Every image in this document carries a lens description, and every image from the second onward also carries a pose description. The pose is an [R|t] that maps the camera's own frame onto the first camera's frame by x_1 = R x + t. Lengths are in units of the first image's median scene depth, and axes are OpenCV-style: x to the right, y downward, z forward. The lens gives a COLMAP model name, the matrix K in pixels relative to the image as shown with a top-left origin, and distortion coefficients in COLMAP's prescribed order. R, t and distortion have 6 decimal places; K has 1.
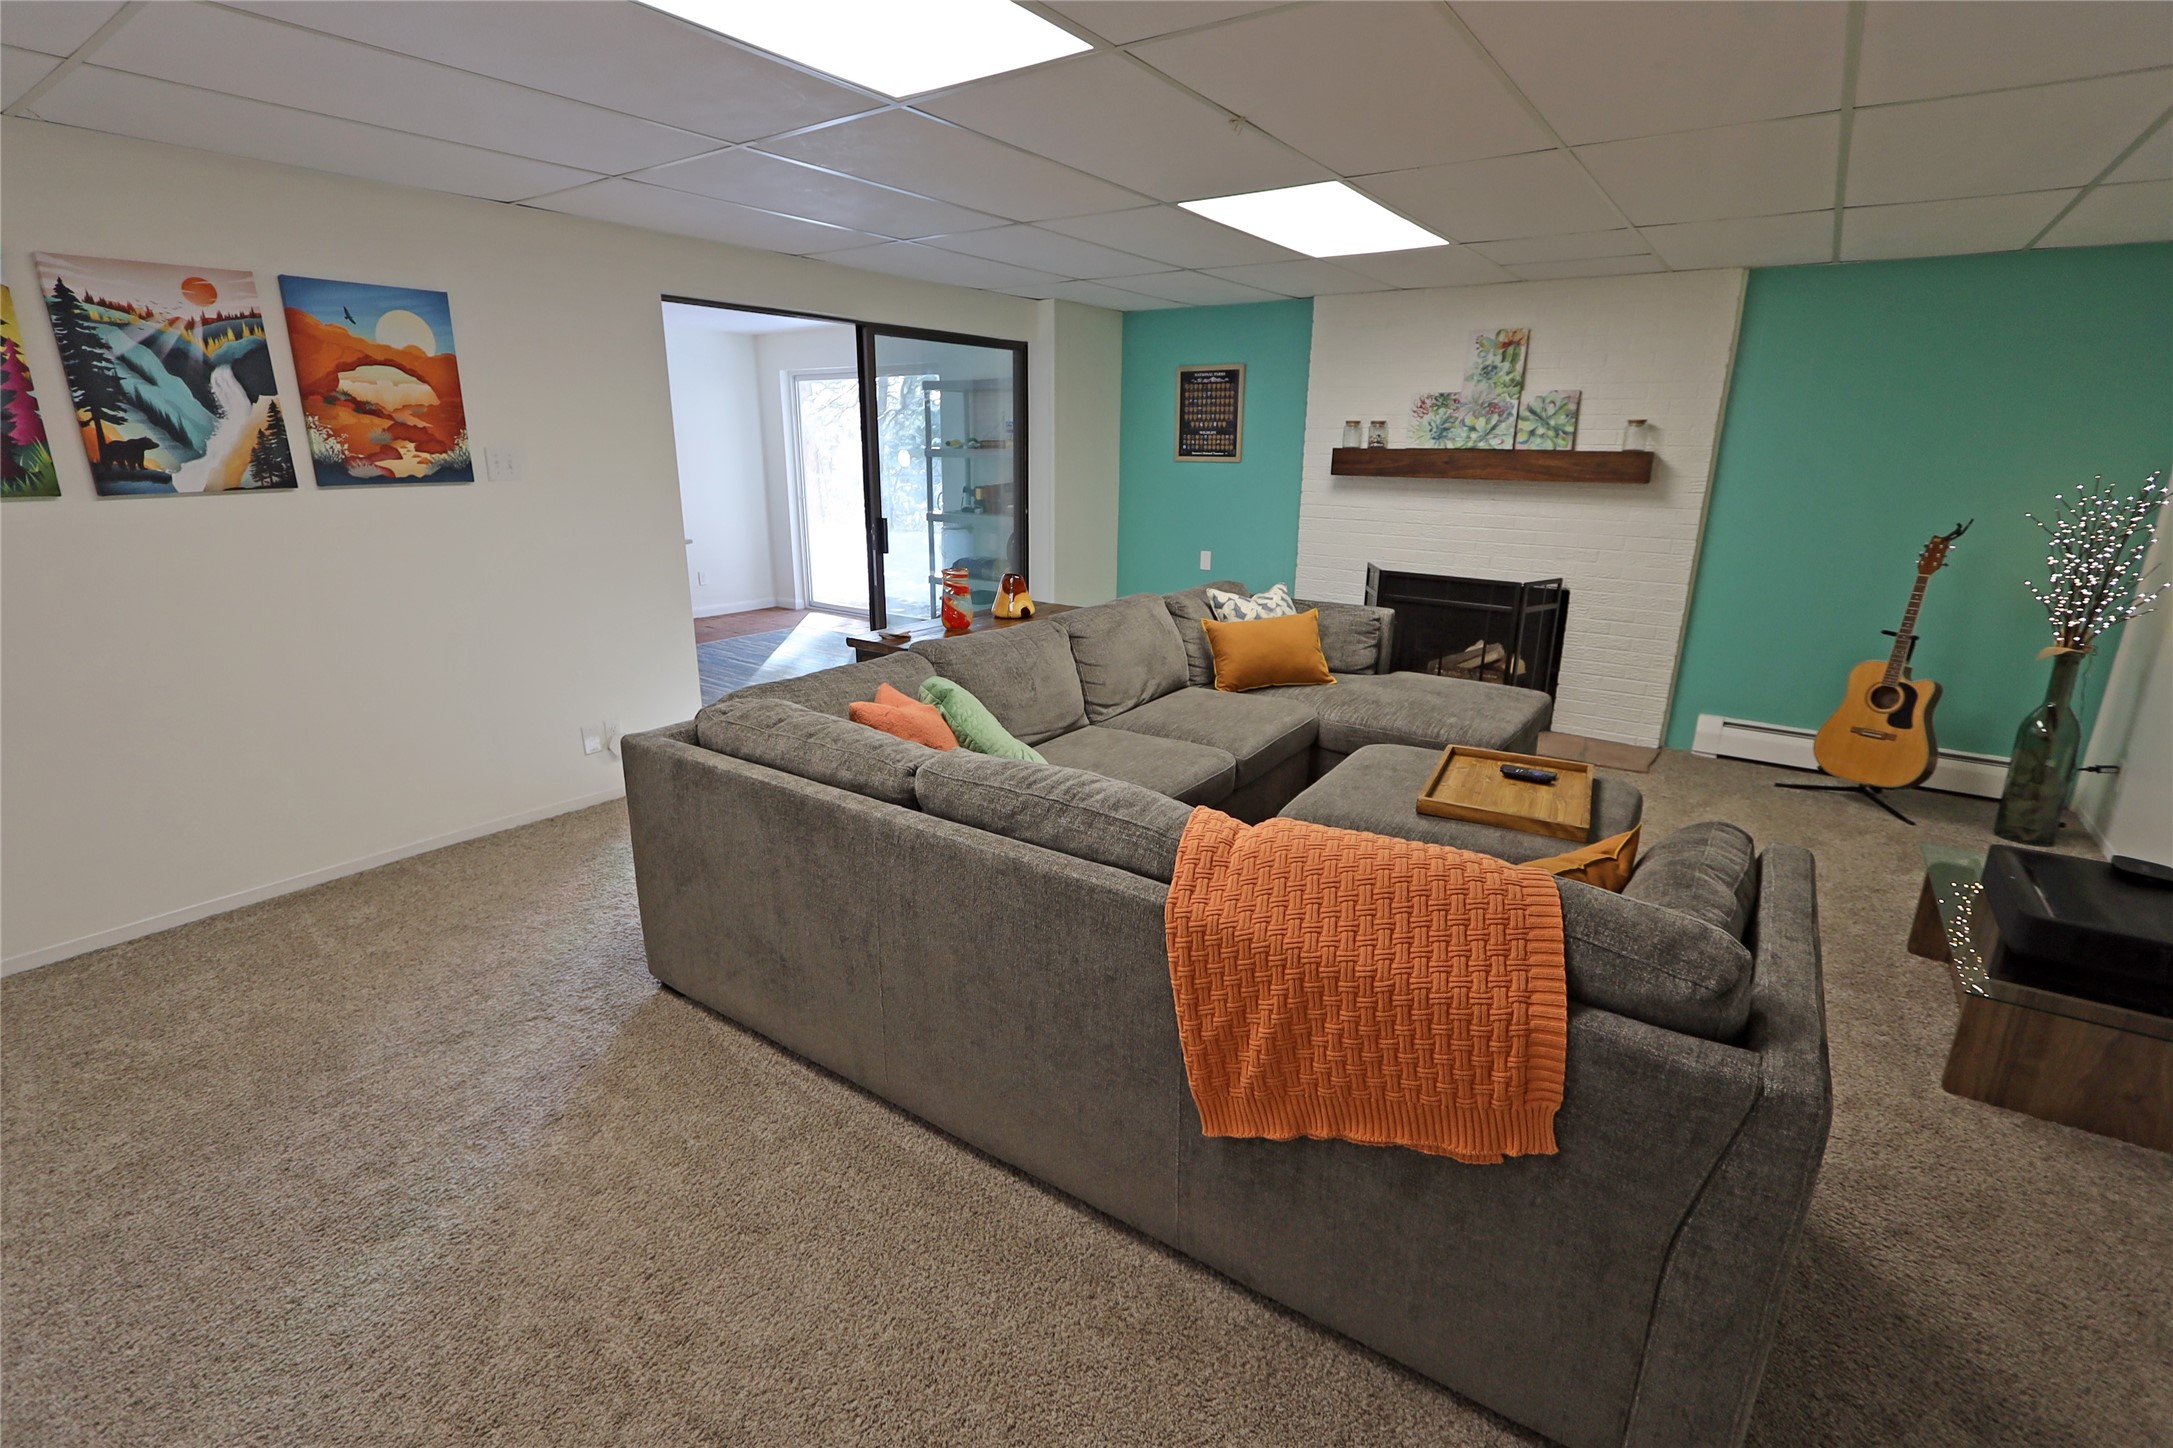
lens RADIAL K [[994.1, 0, 1080.1], [0, 994.1, 732.1], [0, 0, 1]] dist [-0.020208, 0.004048]
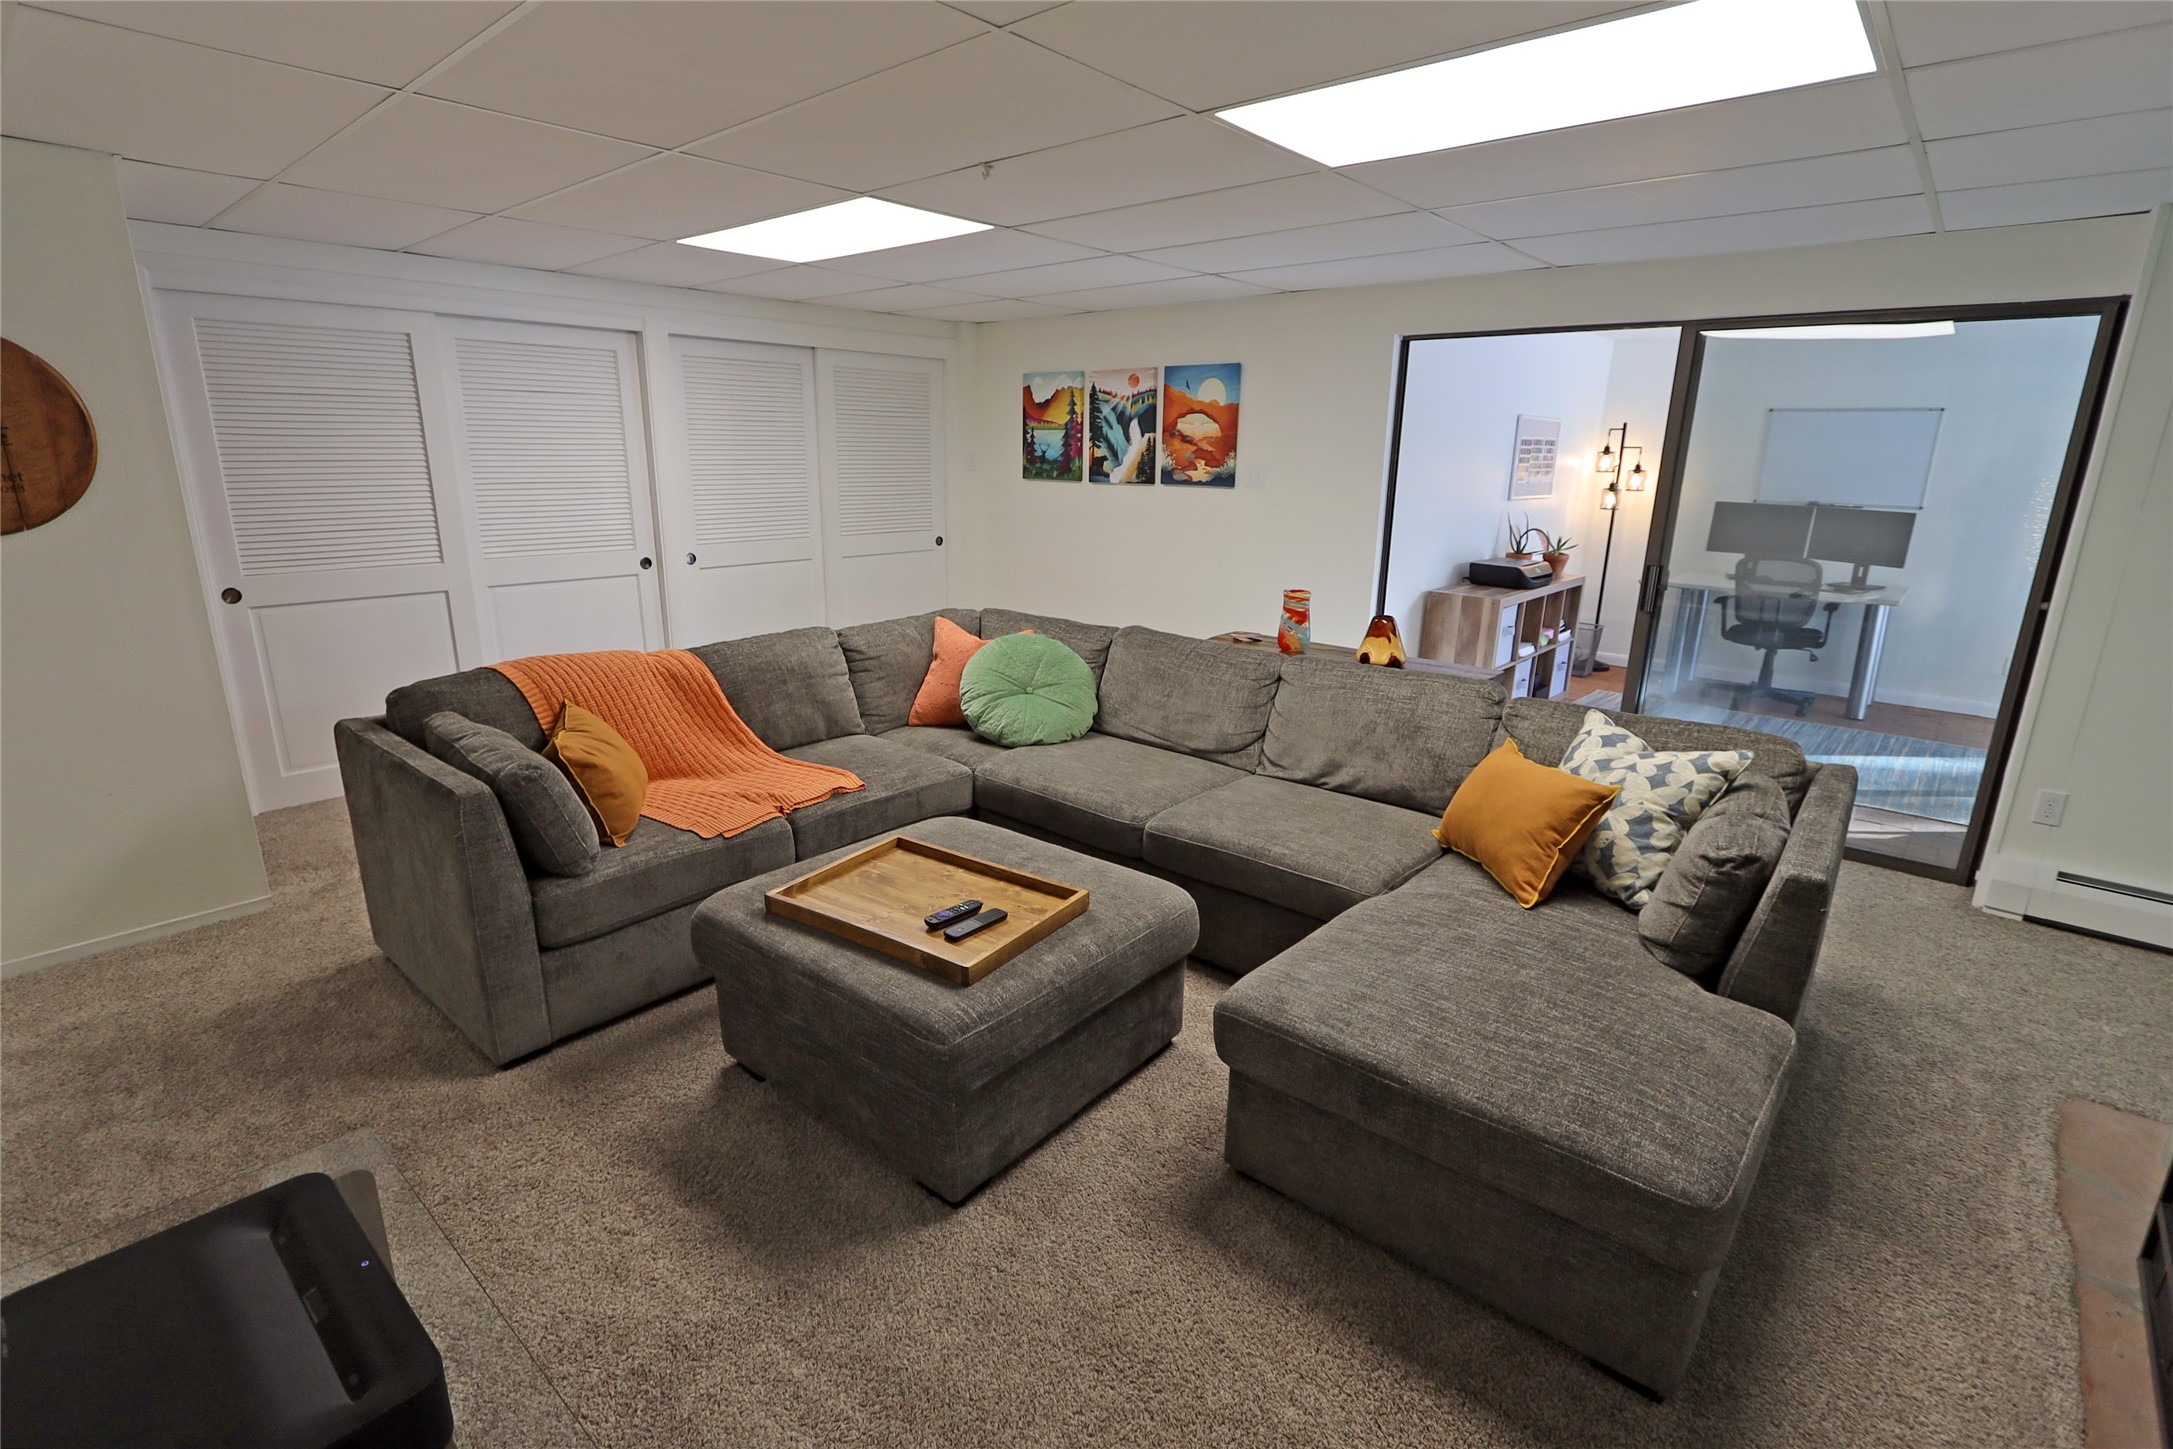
lens RADIAL K [[1012.2, 0, 1079.6], [0, 1012.2, 734.2], [0, 0, 1]] dist [-0.017310, 0.000813]
pose [[-0.097026, 0.262612, -0.960011, 0.846714], [-0.295739, 0.913389, 0.279748, -0.235565], [0.950329, 0.311056, -0.010958, 0.790722]]
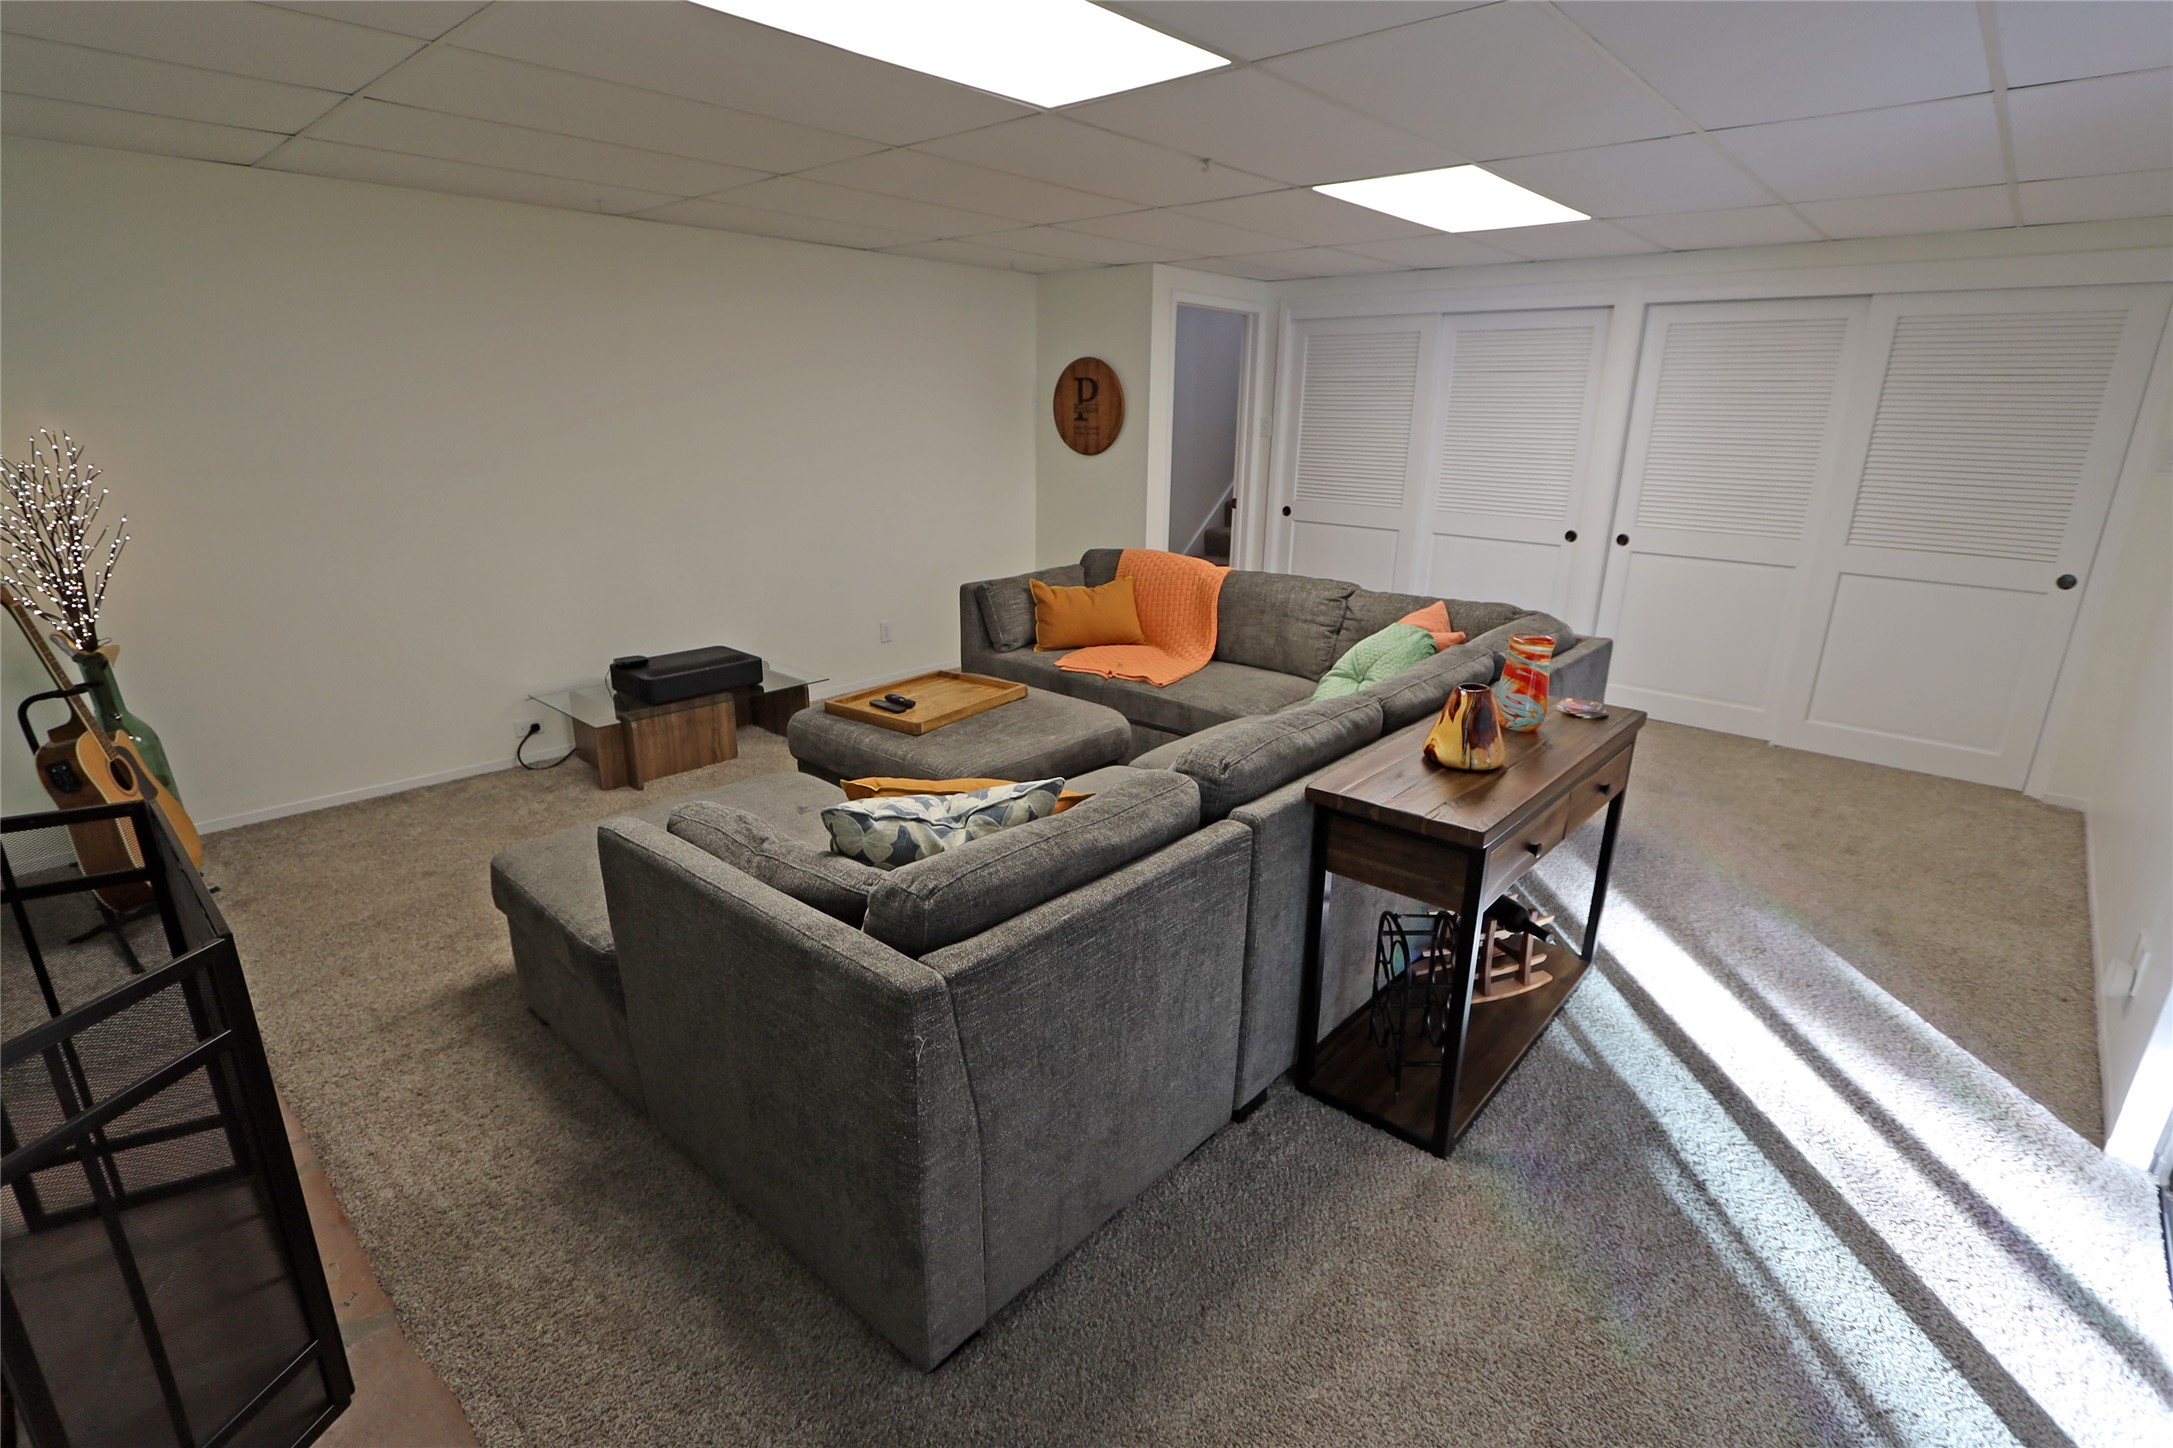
lens RADIAL K [[1012.2, 0, 1079.6], [0, 1012.2, 733.7], [0, 0, 1]] dist [-0.017310, 0.000813]
pose [[-0.992186, -0.056036, 0.111477, 0.079333], [0.015778, 0.829948, 0.557618, -0.441555], [-0.123767, 0.555019, -0.822579, 1.486019]]
